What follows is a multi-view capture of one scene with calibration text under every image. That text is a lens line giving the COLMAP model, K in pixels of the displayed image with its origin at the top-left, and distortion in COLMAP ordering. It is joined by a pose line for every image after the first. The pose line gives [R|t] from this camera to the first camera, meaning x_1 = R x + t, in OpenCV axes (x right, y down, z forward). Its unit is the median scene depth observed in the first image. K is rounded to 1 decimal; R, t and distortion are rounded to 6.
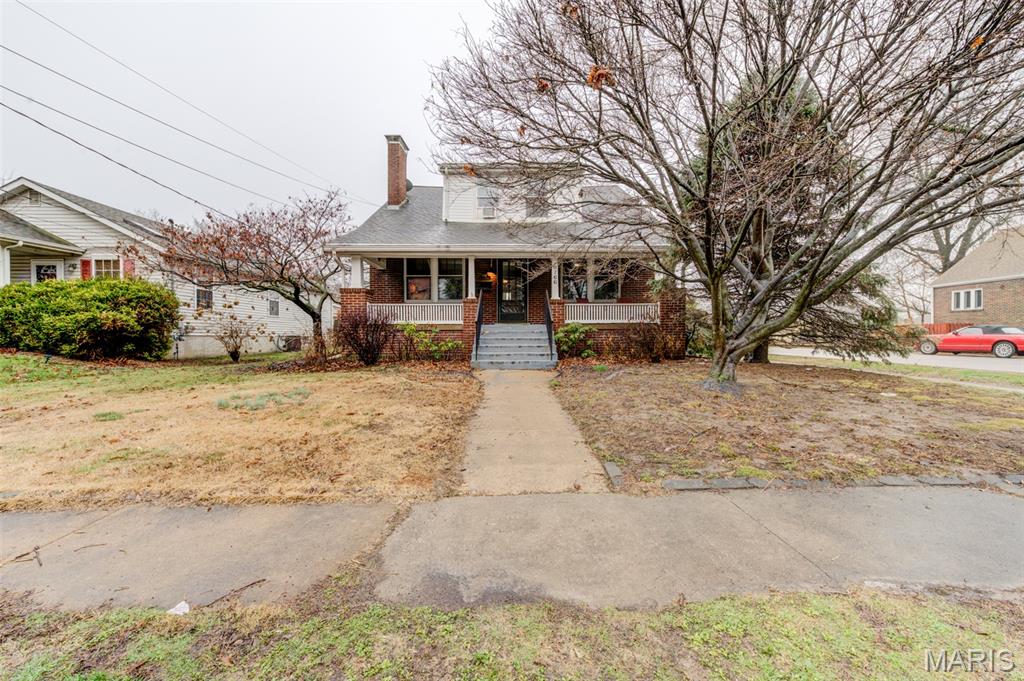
lens RADIAL K [[403.0, 0, 520.0], [0, 403.0, 341.1], [0, 0, 1]] dist [-0.003052, -0.000071]
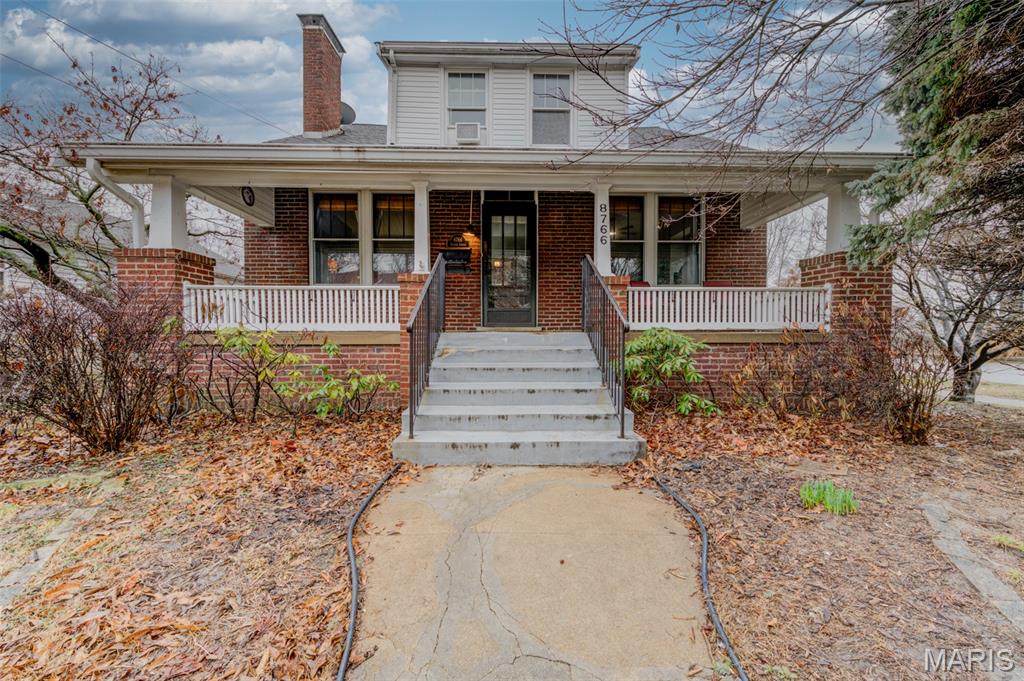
lens RADIAL K [[403.0, 0, 512.3], [0, 403.0, 342.0], [0, 0, 1]] dist [-0.003052, -0.000071]
pose [[0.999993, 0.003844, 0.000211, -0.016667], [-0.003844, 0.999992, 0.001274, -0.031055], [-0.000206, -0.001275, 0.999999, 0.551549]]
